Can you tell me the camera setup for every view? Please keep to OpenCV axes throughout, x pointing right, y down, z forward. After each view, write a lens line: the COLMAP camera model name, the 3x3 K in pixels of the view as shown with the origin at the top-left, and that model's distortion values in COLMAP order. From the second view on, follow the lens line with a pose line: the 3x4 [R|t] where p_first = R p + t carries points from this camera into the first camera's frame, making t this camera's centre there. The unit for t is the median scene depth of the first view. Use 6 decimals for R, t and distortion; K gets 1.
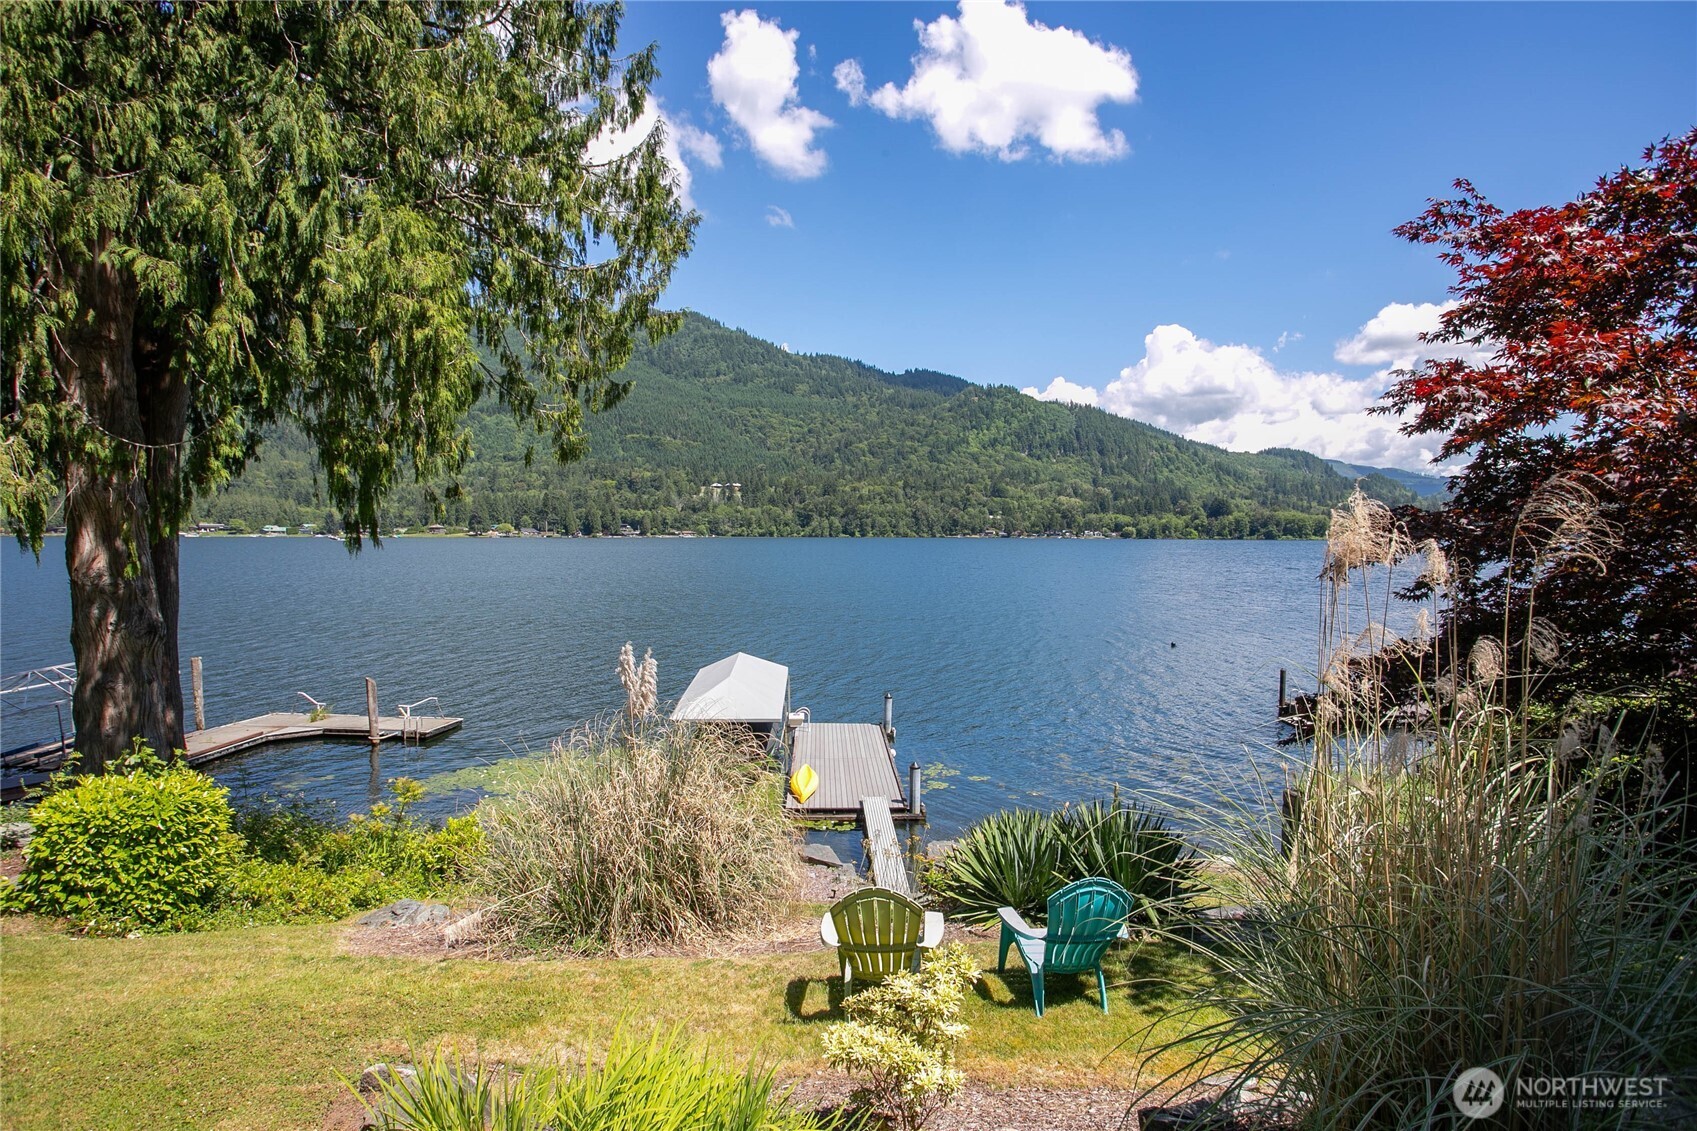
lens RADIAL K [[900.5, 0, 835.1], [0, 900.5, 552.5], [0, 0, 1]] dist [-0.014967, 0.003111]
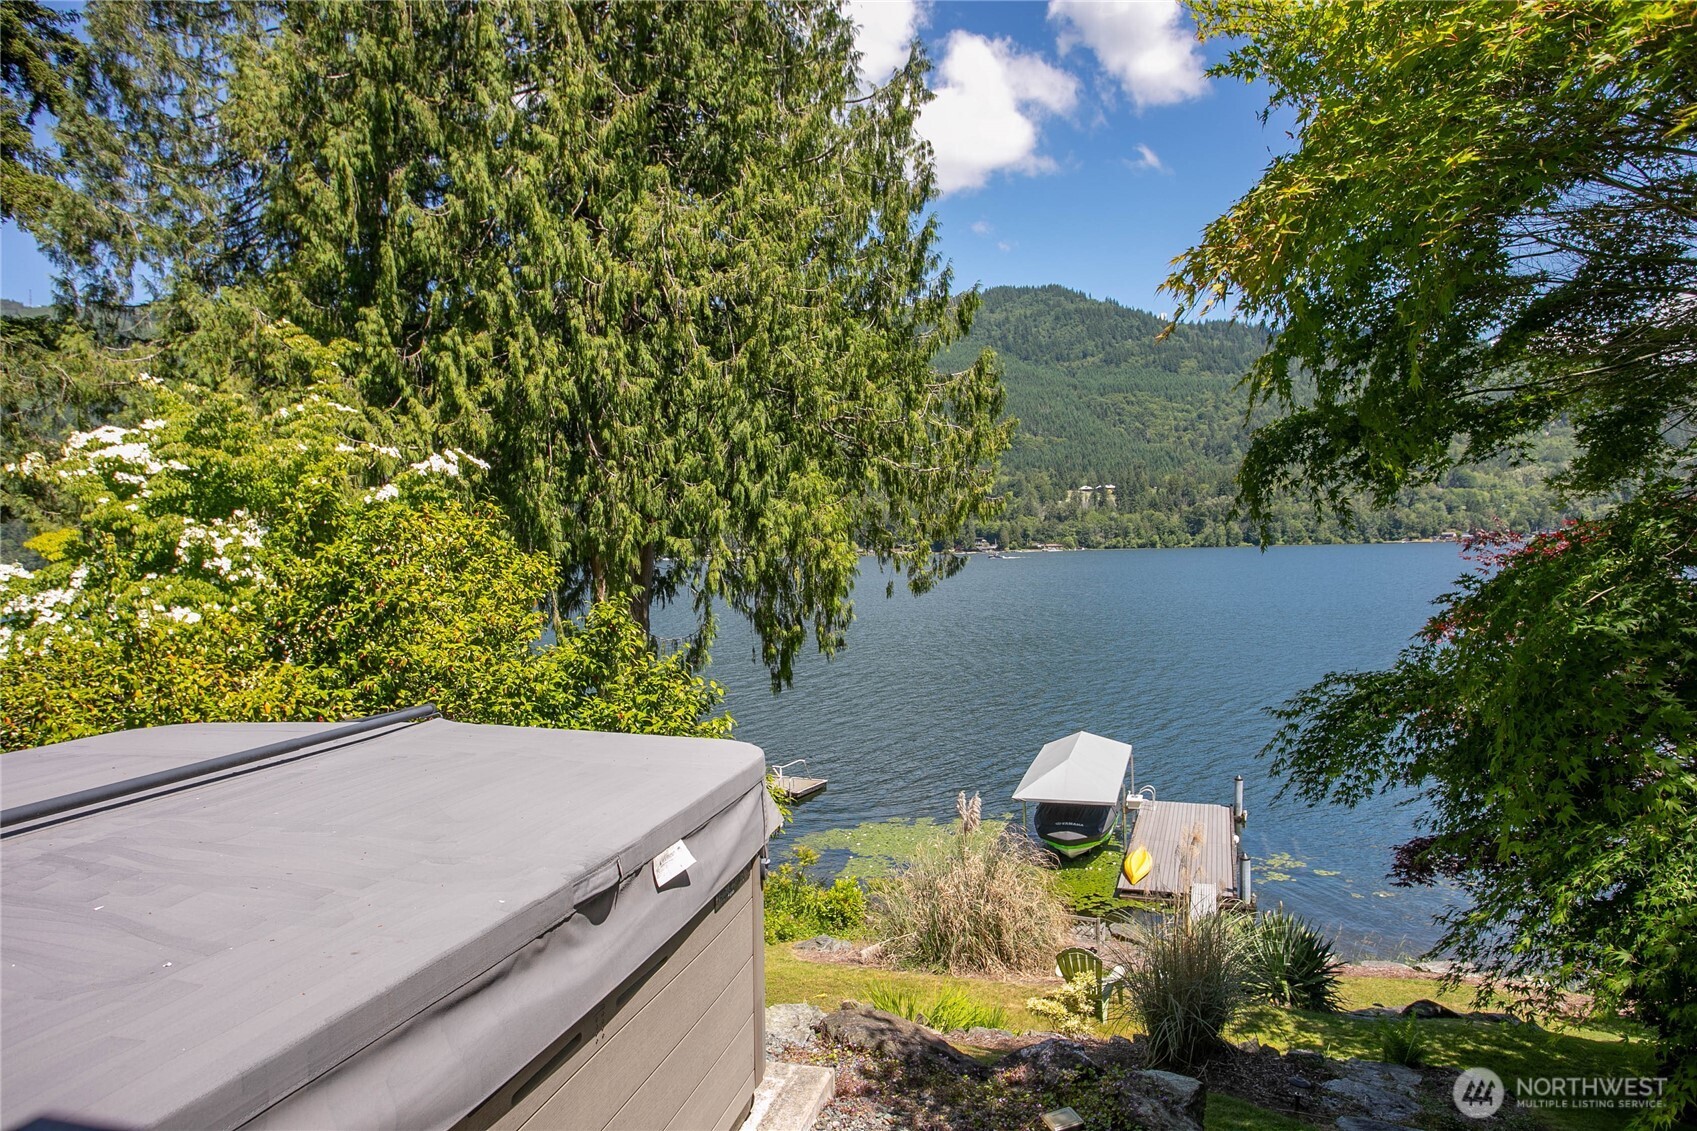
lens RADIAL K [[1054.0, 0, 872.8], [0, 1054.0, 574.8], [0, 0, 1]] dist [-0.015953, 0.004620]
pose [[0.945327, -0.016108, -0.325727, 0.070857], [0.018255, 0.999827, 0.003537, -0.085678], [0.325613, -0.009290, 0.945457, -0.242033]]
